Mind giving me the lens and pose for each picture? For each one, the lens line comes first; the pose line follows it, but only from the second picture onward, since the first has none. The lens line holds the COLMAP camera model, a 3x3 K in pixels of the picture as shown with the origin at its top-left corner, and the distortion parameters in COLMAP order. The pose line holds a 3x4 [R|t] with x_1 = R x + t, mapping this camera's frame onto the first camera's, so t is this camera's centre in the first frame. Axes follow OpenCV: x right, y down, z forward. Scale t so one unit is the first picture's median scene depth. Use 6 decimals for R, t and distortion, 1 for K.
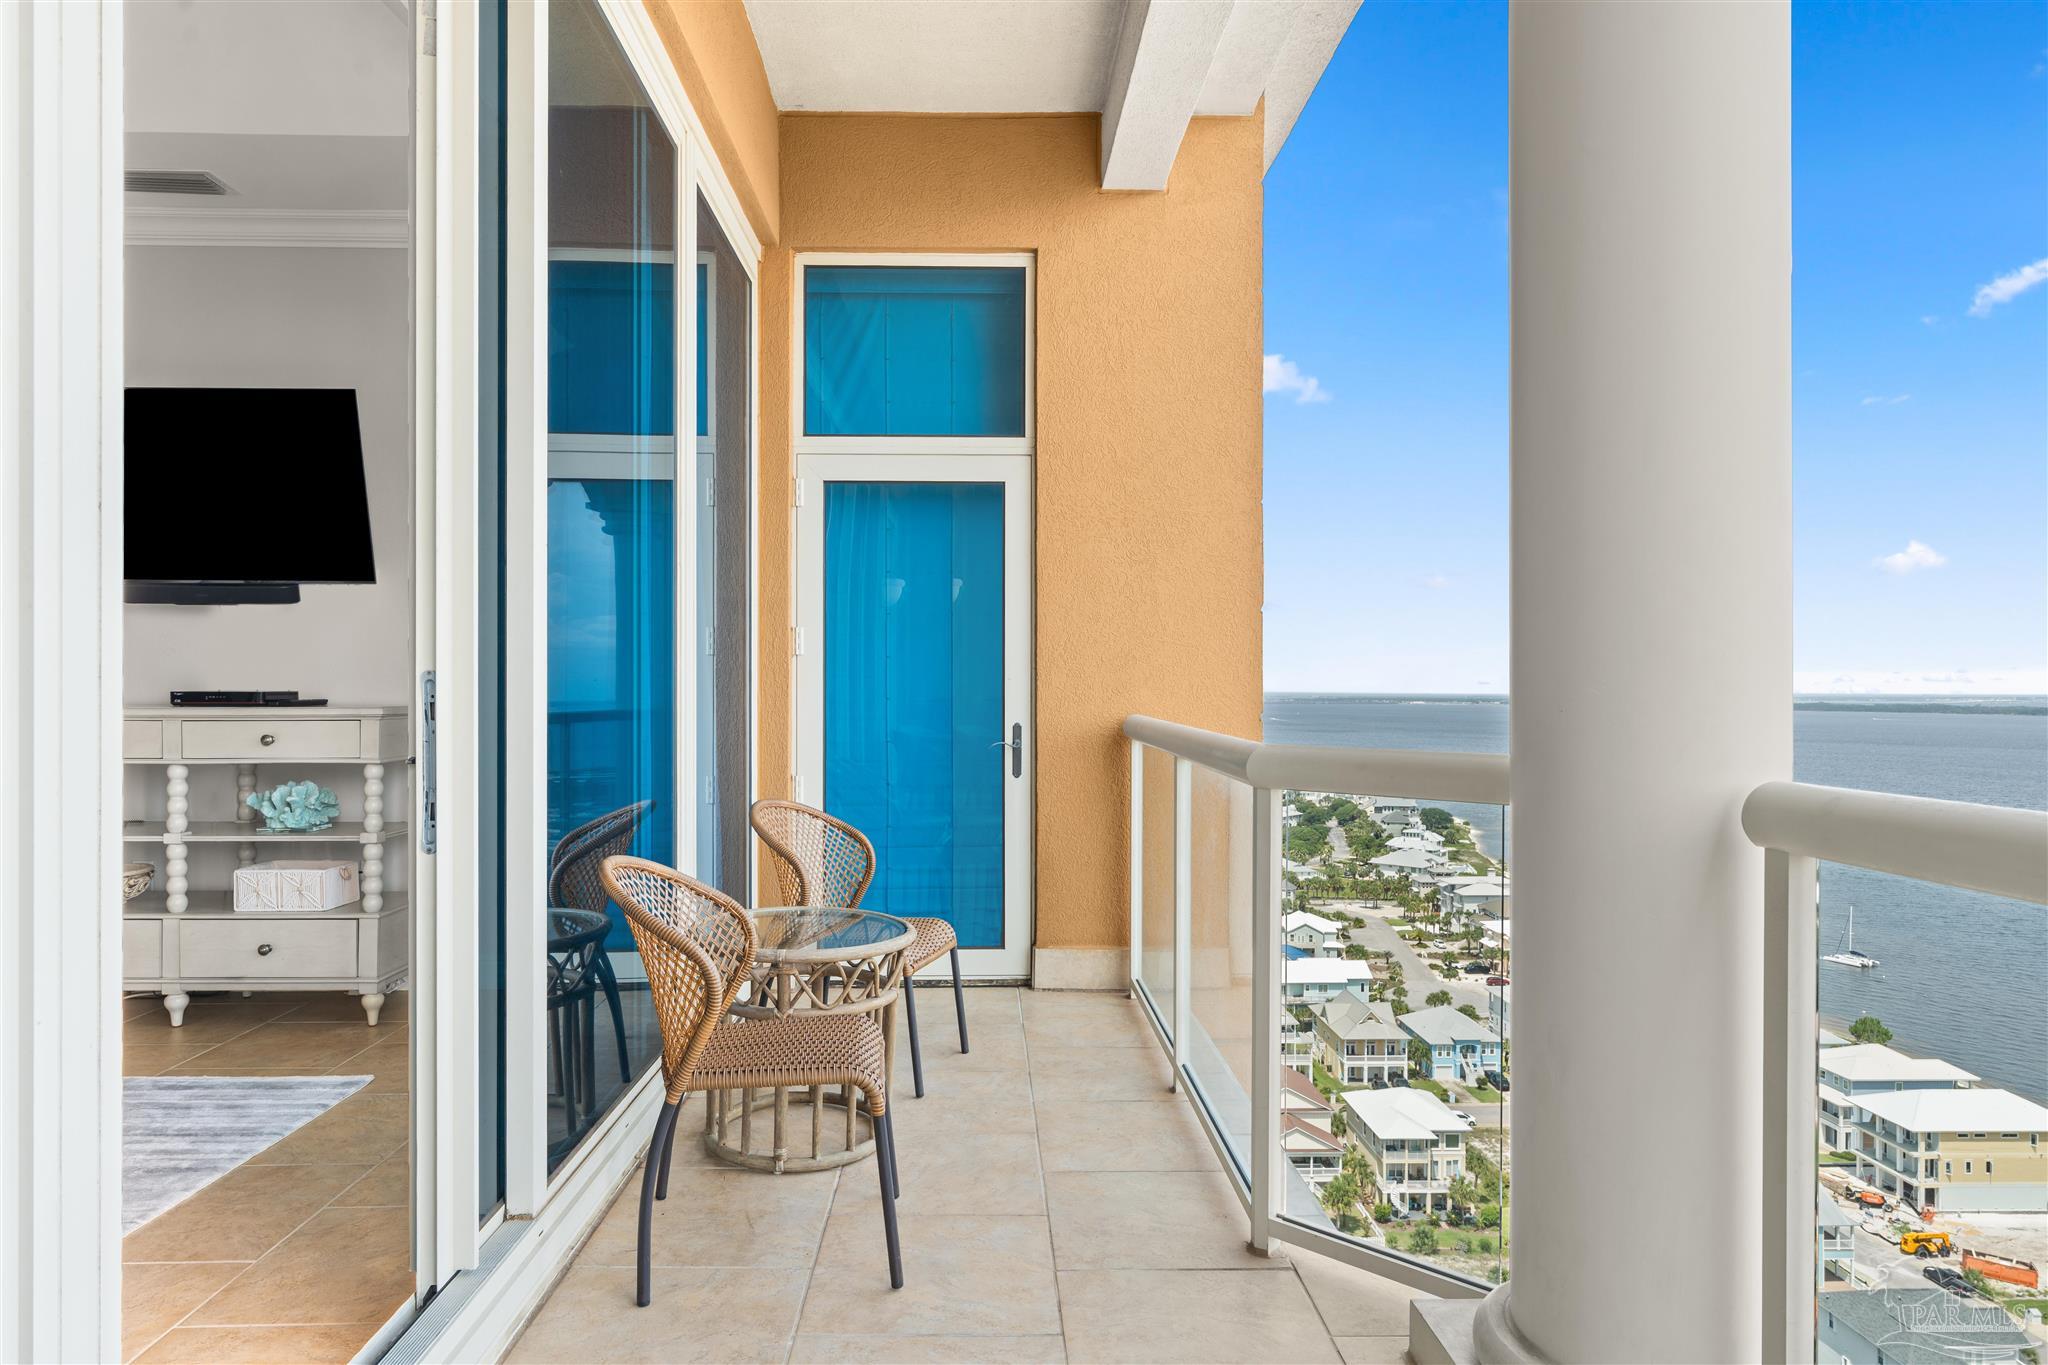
lens RADIAL K [[1205.8, 0, 1012.4], [0, 1205.8, 686.3], [0, 0, 1]] dist [0.004038, -0.002301]
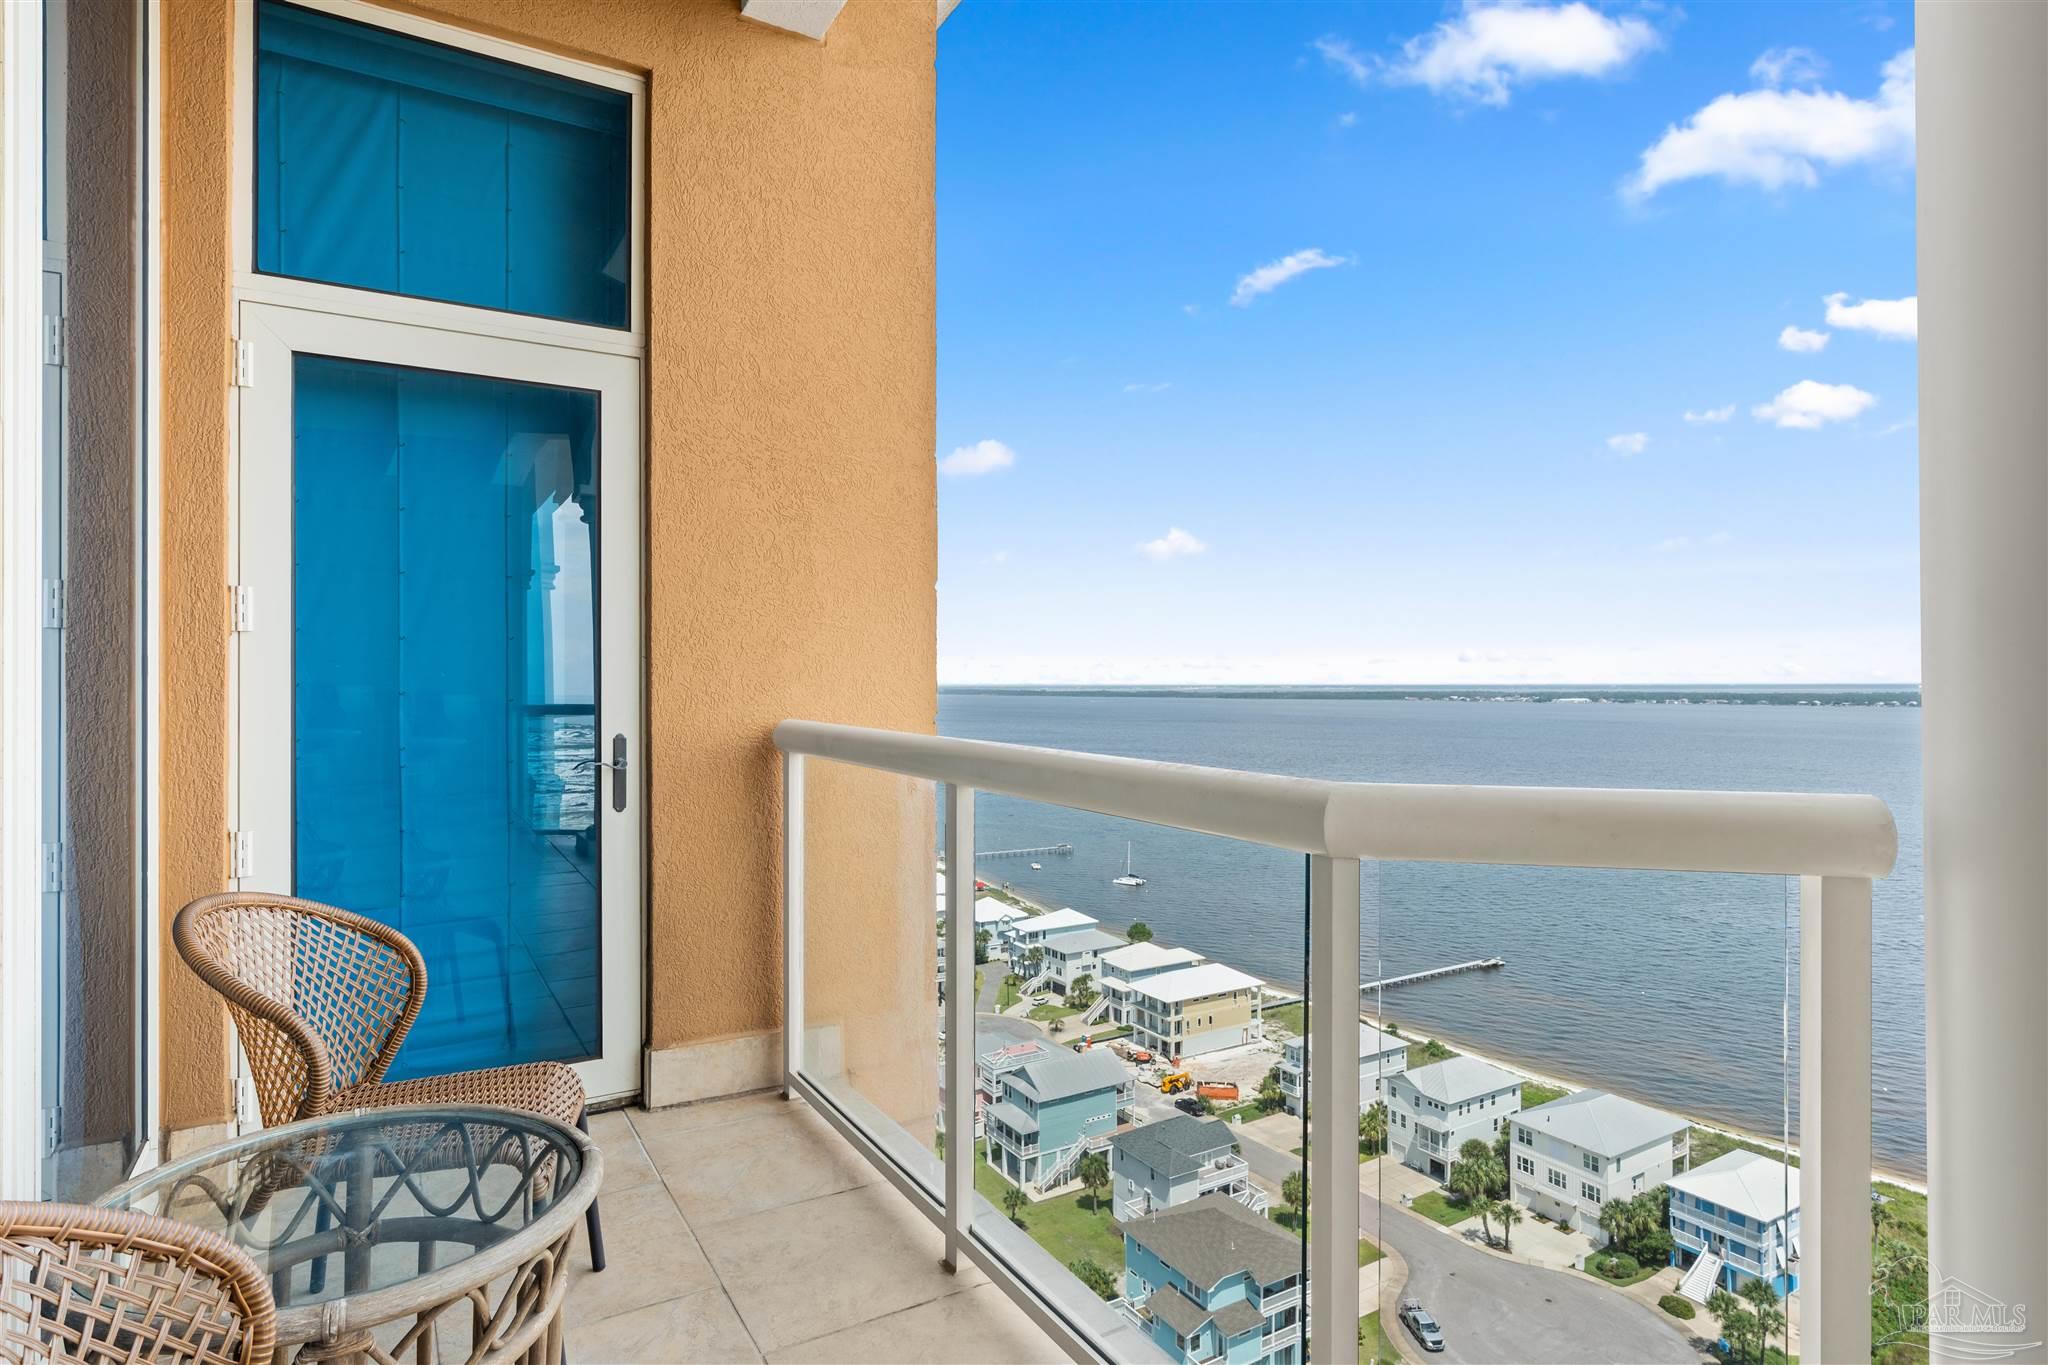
lens RADIAL K [[1078.3, 0, 1020.6], [0, 1078.3, 671.1], [0, 0, 1]] dist [-0.002511, 0.000145]
pose [[0.870108, -0.000271, 0.492861, -0.103344], [0.004600, 0.999961, -0.007573, -0.000533], [-0.492839, 0.008856, 0.870075, 0.336461]]
